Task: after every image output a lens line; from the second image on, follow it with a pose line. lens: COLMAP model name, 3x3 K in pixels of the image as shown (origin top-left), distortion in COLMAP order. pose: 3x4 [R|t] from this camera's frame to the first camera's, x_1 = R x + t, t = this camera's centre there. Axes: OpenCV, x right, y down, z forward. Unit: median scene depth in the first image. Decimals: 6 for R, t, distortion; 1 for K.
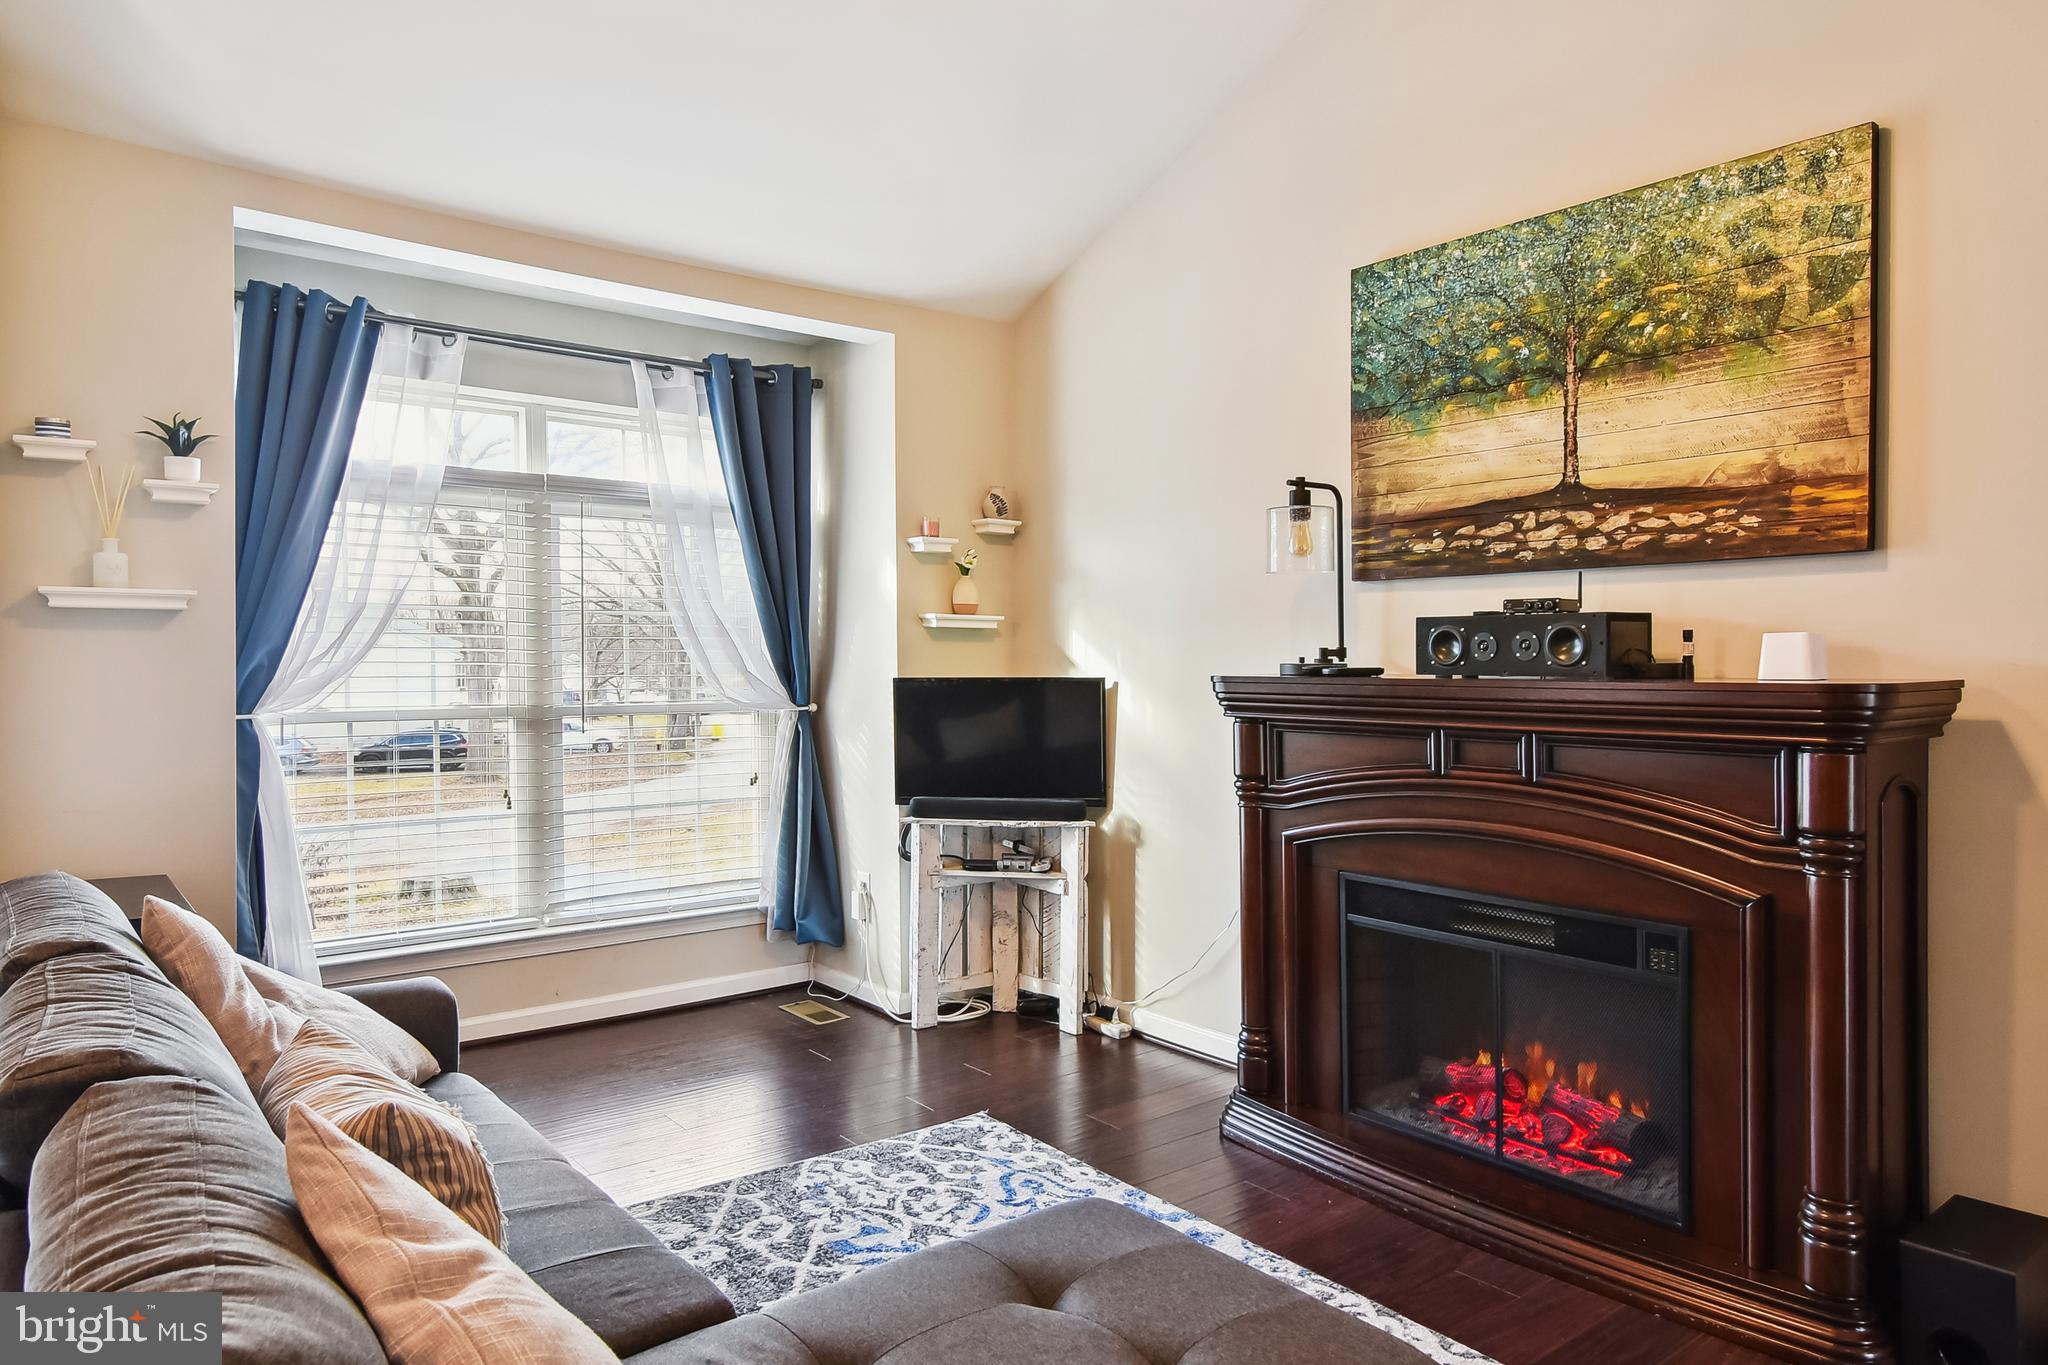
lens RADIAL K [[1274.7, 0, 984.7], [0, 1274.7, 668.1], [0, 0, 1]] dist [0.014296, -0.015008]
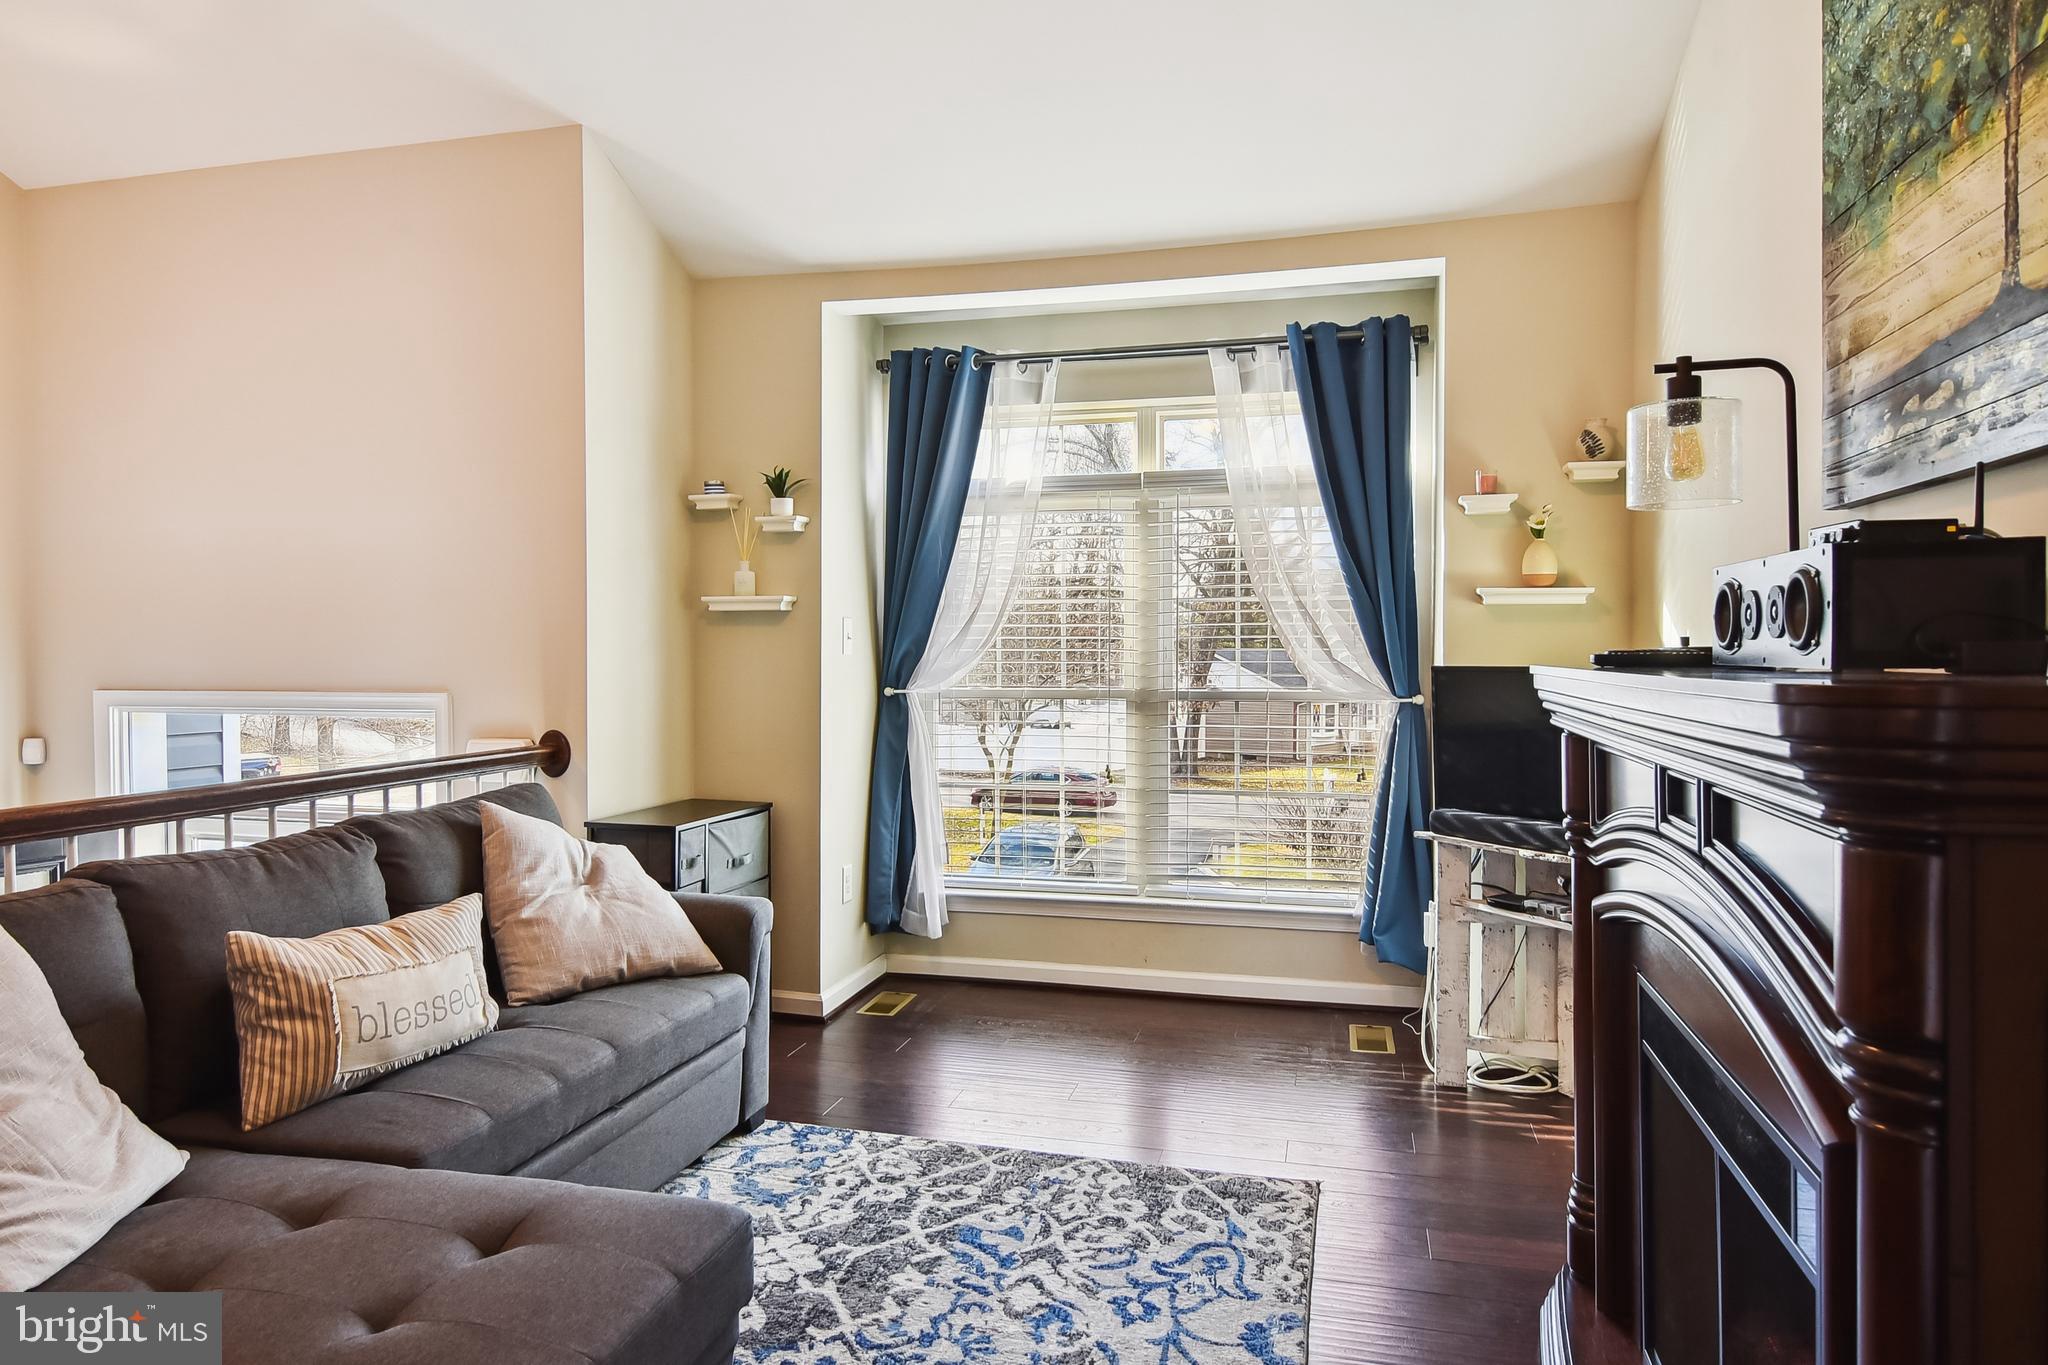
lens RADIAL K [[1274.7, 0, 1025.6], [0, 1274.7, 672.9], [0, 0, 1]] dist [0.014296, -0.015008]
pose [[0.611648, 0.012721, -0.791028, 0.555659], [-0.003369, 0.999904, 0.013475, 0.002077], [0.791123, -0.005577, 0.611631, 0.341911]]
